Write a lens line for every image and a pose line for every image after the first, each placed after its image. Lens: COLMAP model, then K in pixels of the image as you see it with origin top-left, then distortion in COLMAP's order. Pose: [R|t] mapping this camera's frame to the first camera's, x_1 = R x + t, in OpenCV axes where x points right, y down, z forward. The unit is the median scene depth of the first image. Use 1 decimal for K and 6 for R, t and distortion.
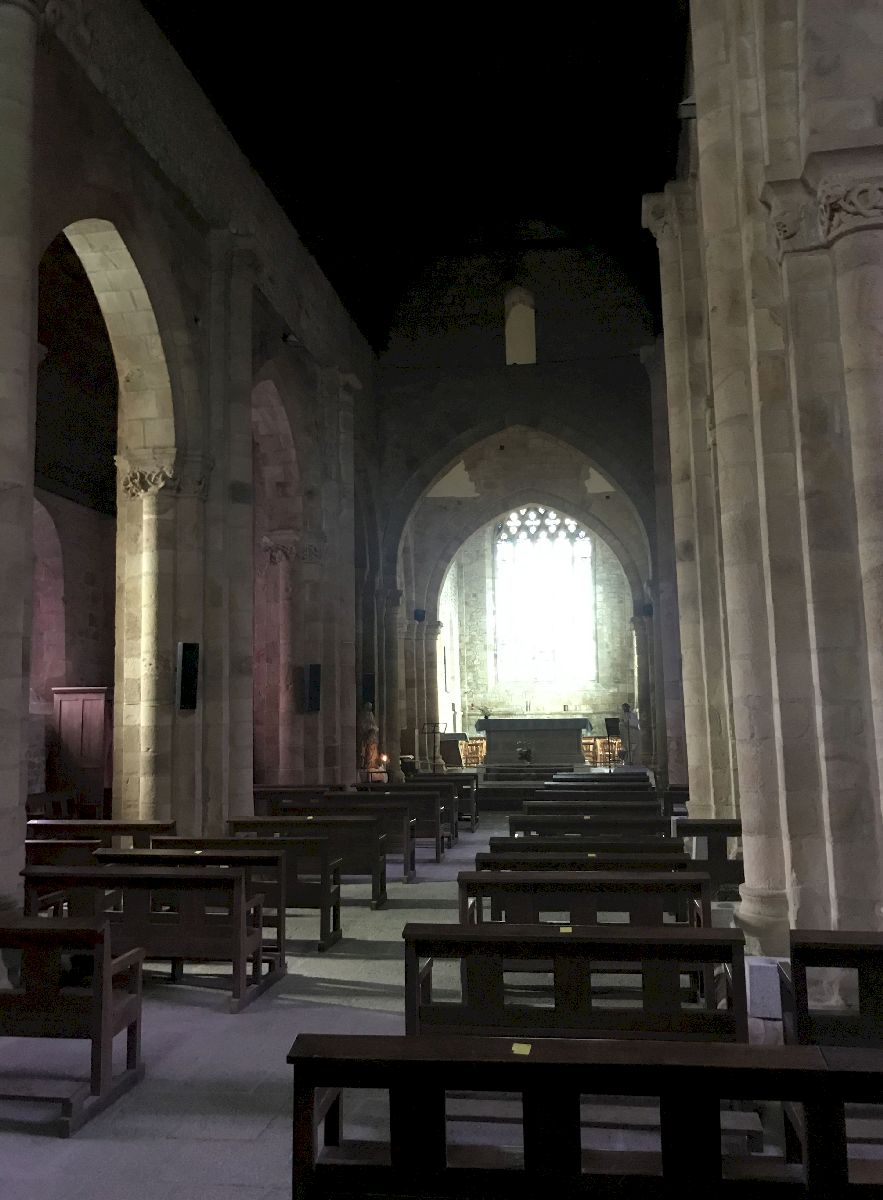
lens RADIAL K [[1038.6, 0, 468.1], [0, 1038.6, 574.3], [0, 0, 1]] dist [0.082684, -0.136578]
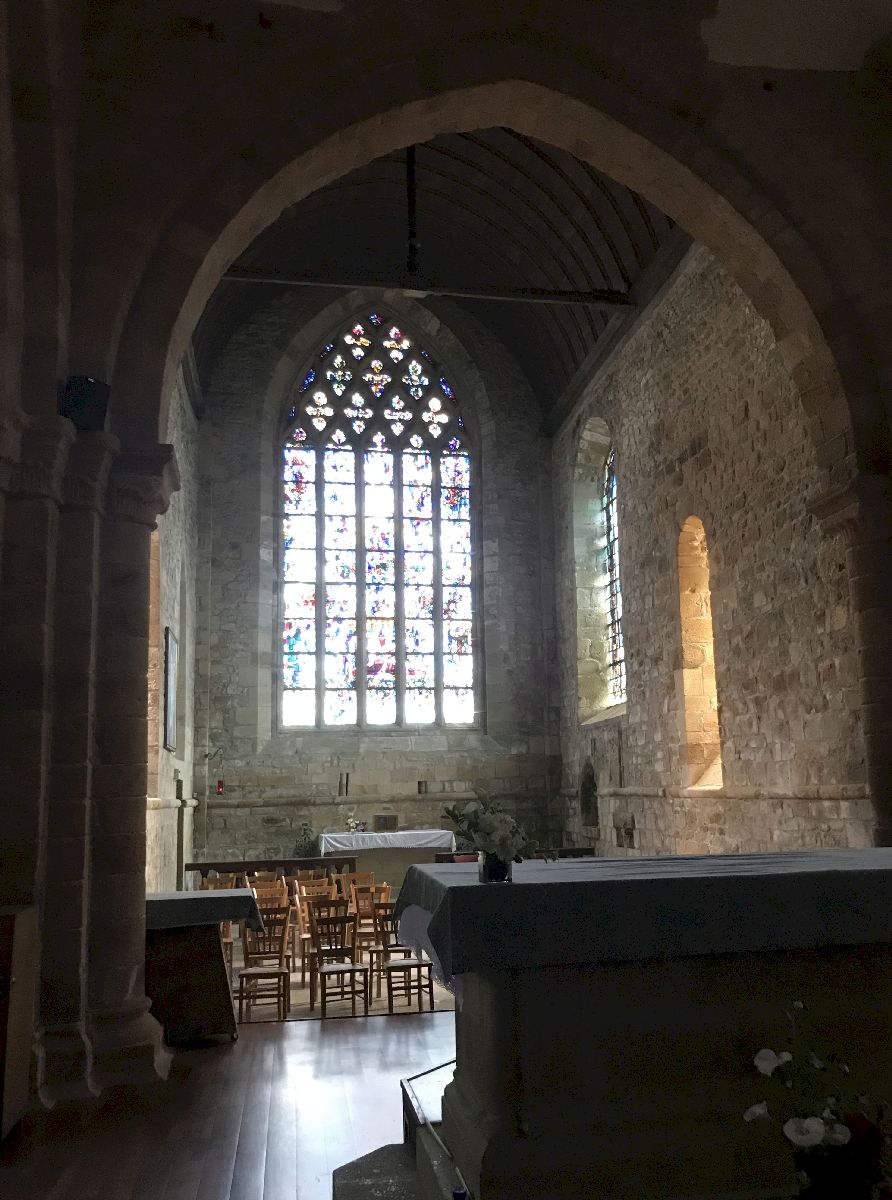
lens RADIAL K [[1037.0, 0, 477.4], [0, 1037.0, 577.4], [0, 0, 1]] dist [0.211296, -0.527079]
pose [[0.960641, 0.047485, 0.273703, -0.017401], [-0.028944, 0.997029, -0.071387, 0.065895], [-0.276279, 0.060655, 0.959161, 0.527568]]
